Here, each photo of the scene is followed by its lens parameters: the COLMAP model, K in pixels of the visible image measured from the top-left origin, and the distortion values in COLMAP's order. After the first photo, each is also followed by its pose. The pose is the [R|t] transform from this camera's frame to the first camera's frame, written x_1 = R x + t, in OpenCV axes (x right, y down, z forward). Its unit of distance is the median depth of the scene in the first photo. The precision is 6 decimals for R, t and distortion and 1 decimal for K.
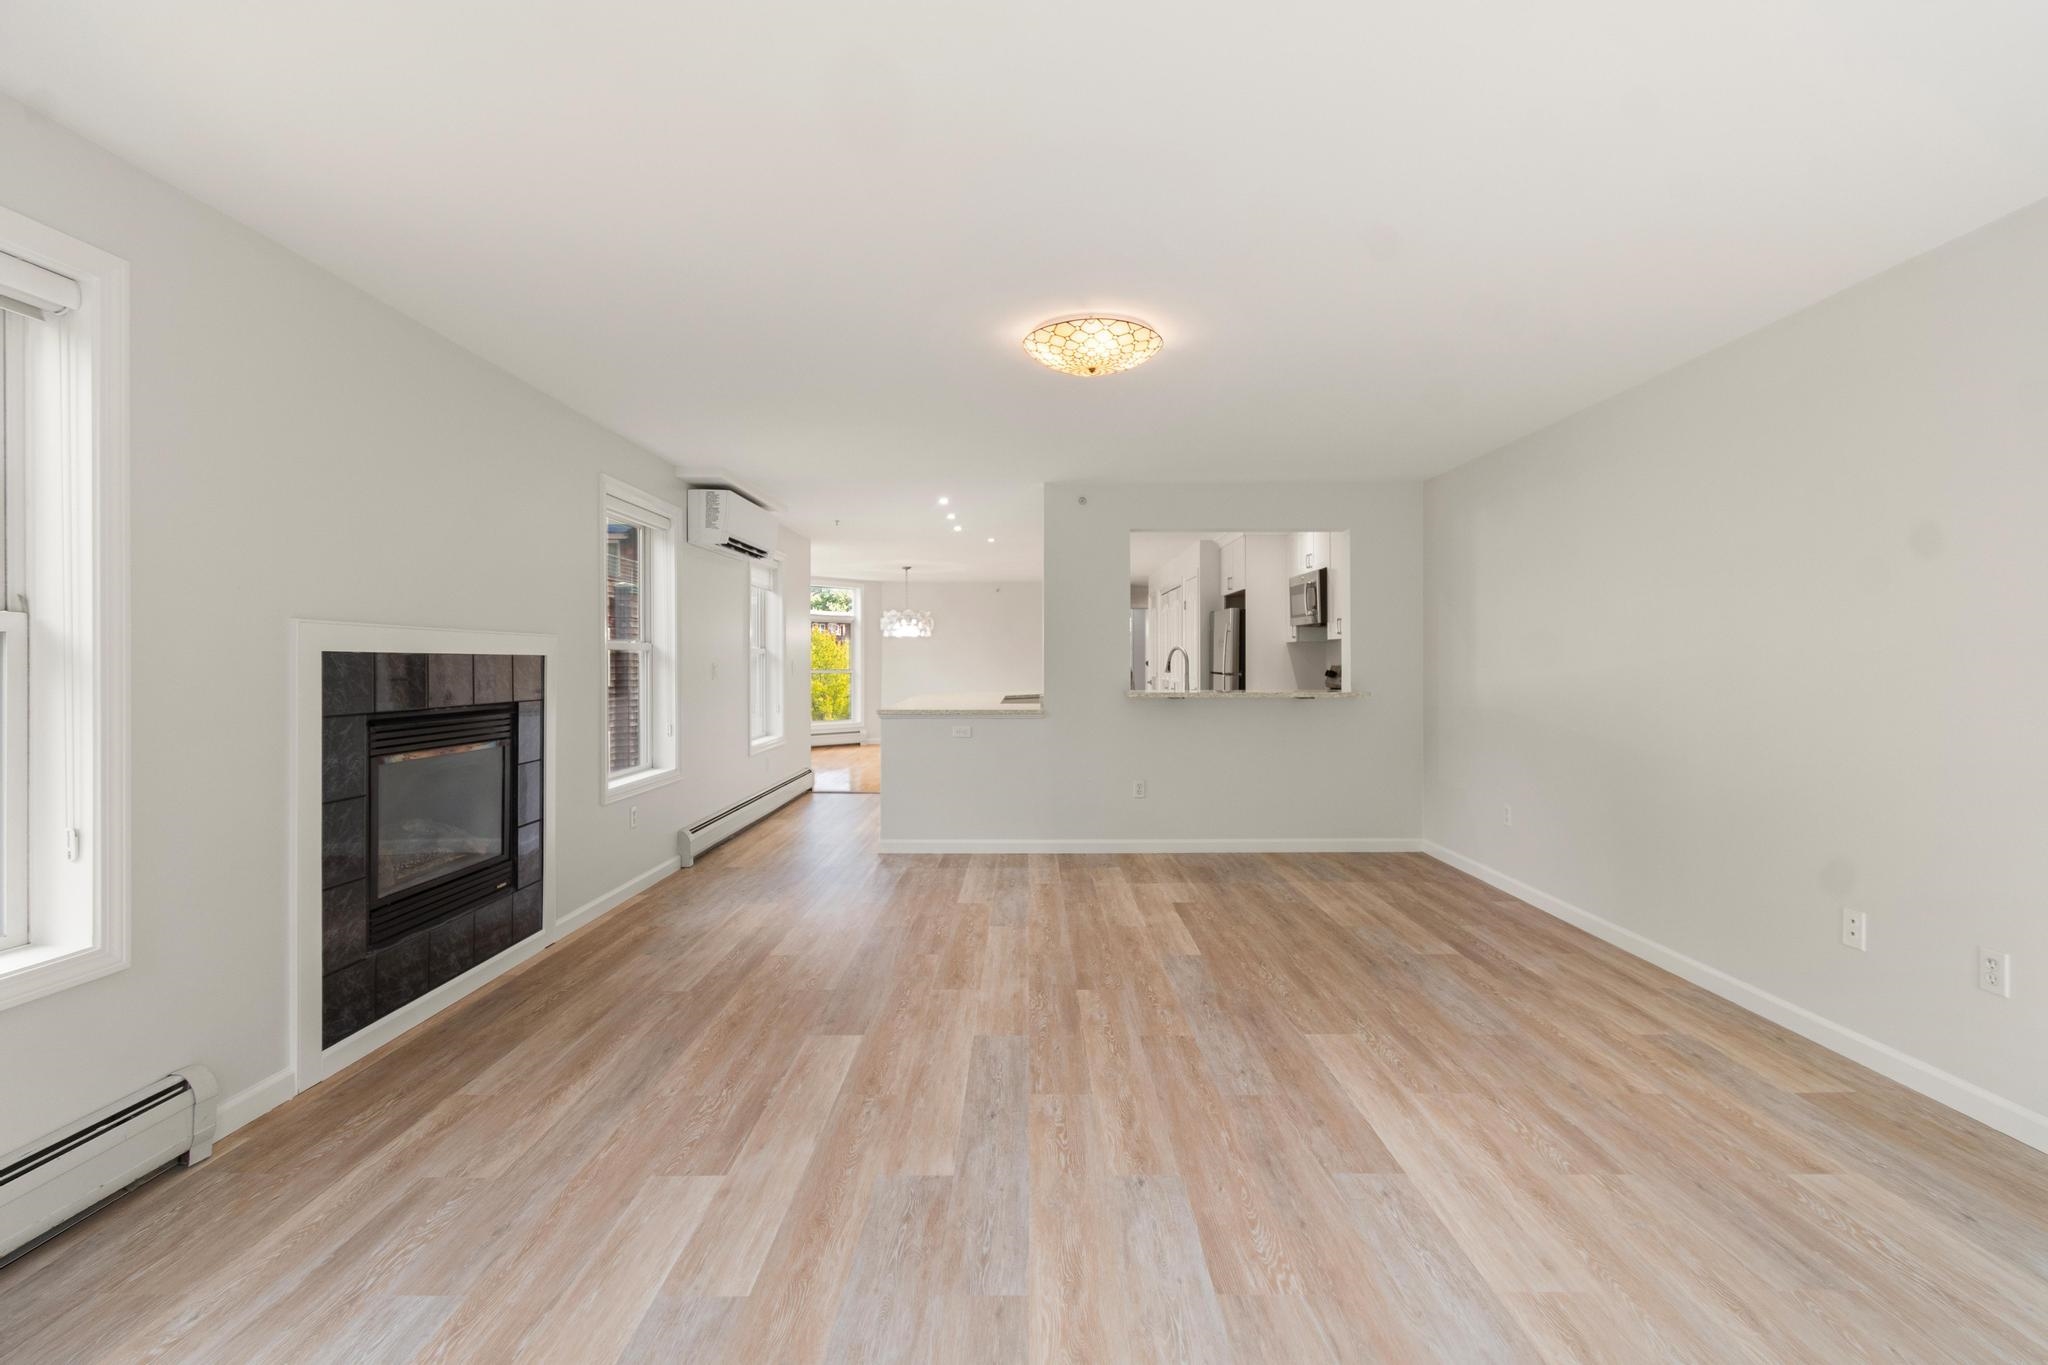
lens RADIAL K [[925.7, 0, 1030.6], [0, 925.7, 650.8], [0, 0, 1]] dist [0.002362, 0.000273]
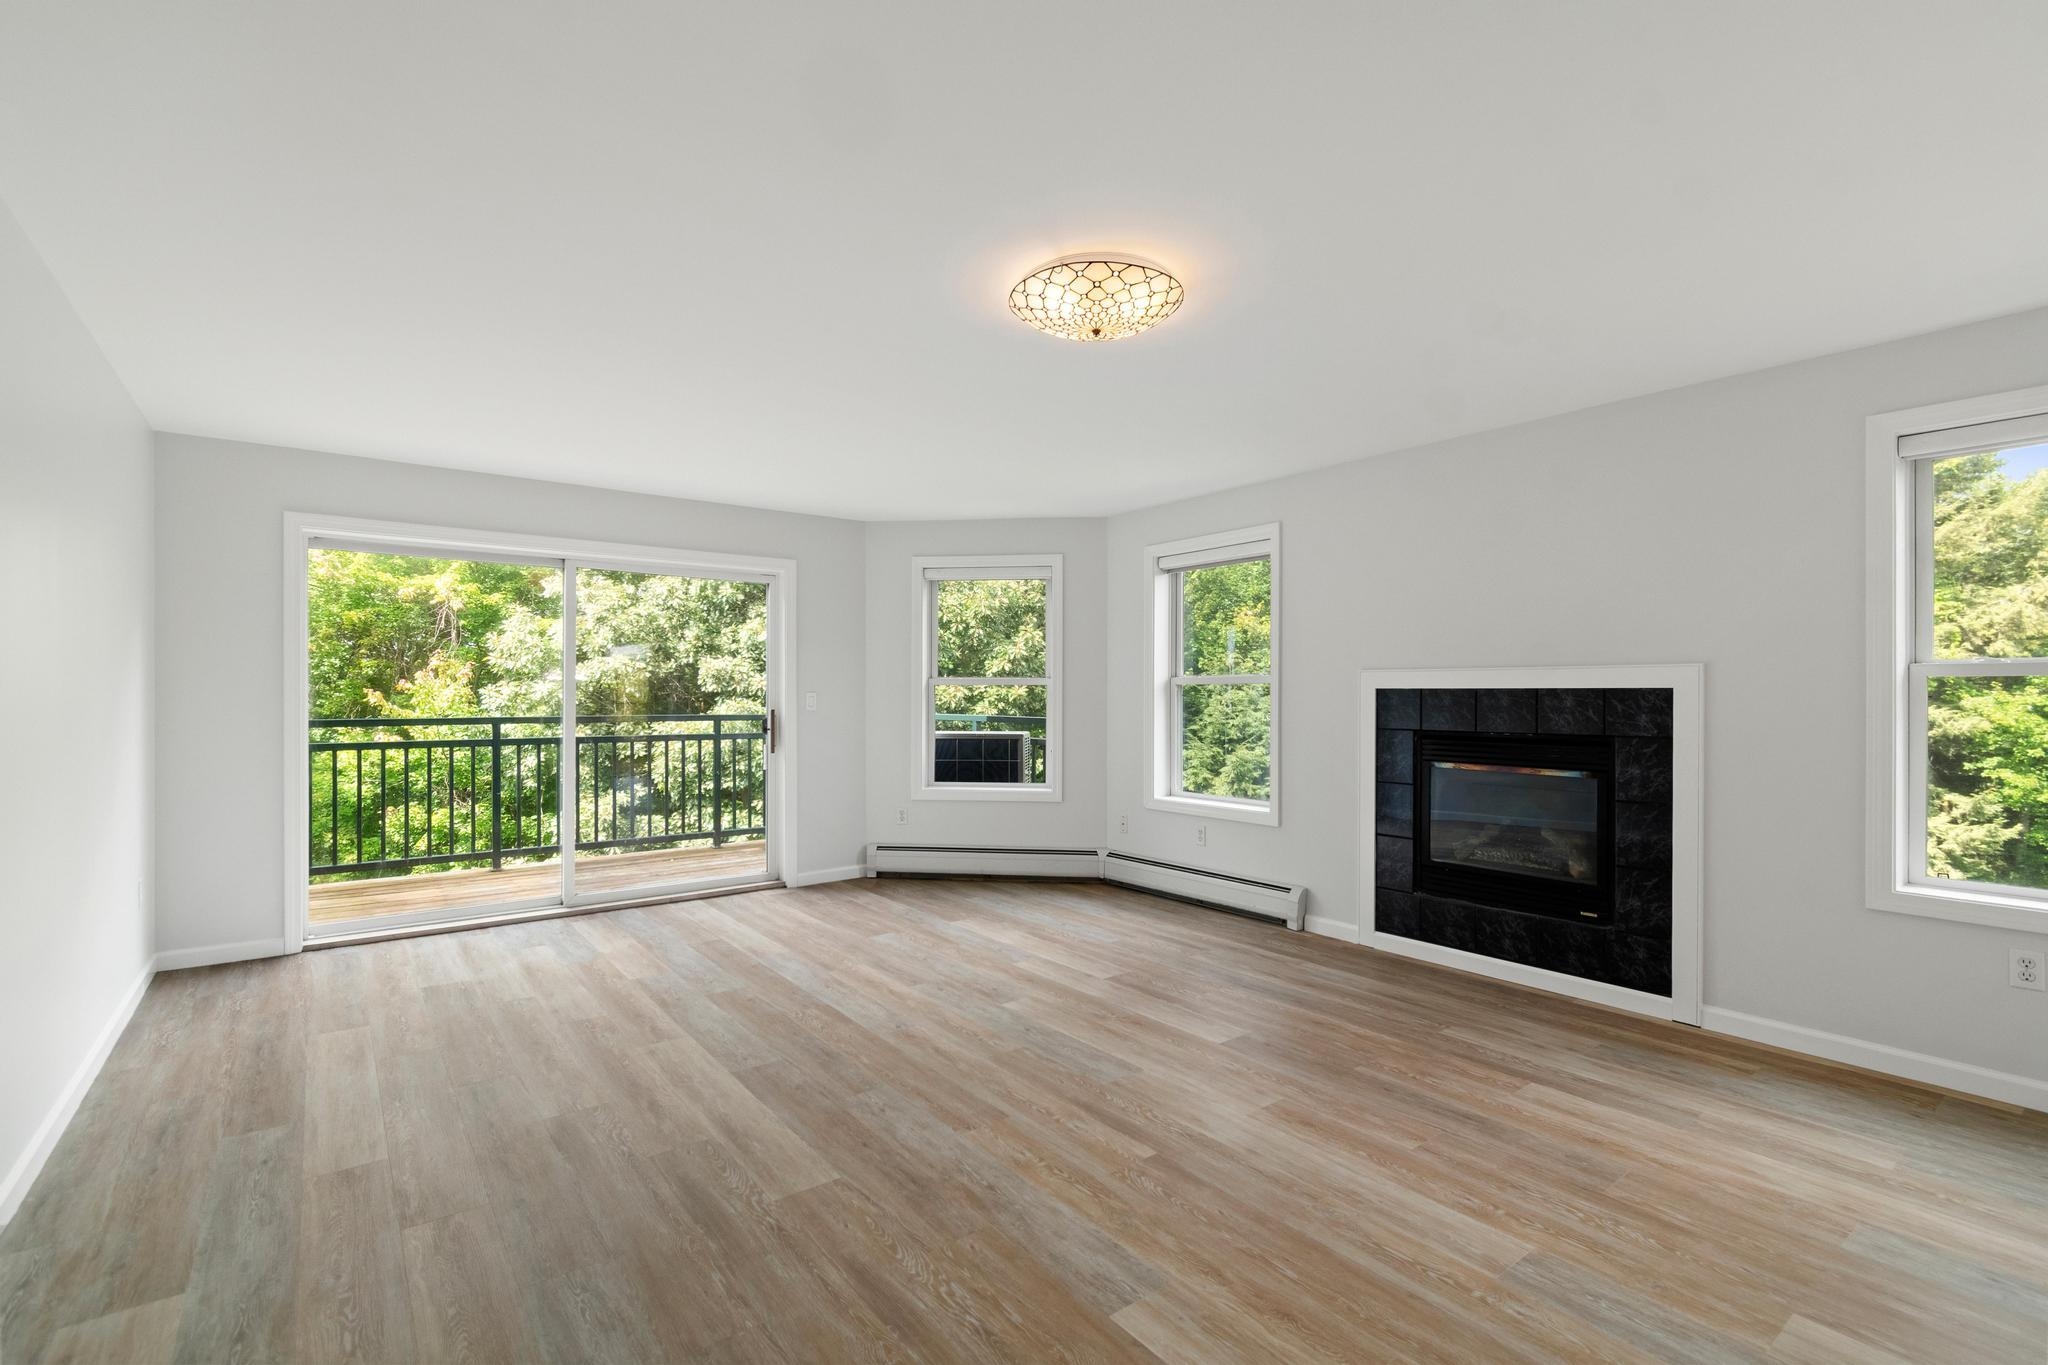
lens RADIAL K [[910.9, 0, 1024.9], [0, 910.9, 690.2], [0, 0, 1]] dist [0.002162, 0.000164]
pose [[-0.798353, -0.002012, -0.602186, 0.637108], [0.007241, 0.999890, -0.012940, 0.017751], [0.602146, -0.014691, -0.798251, 1.719682]]
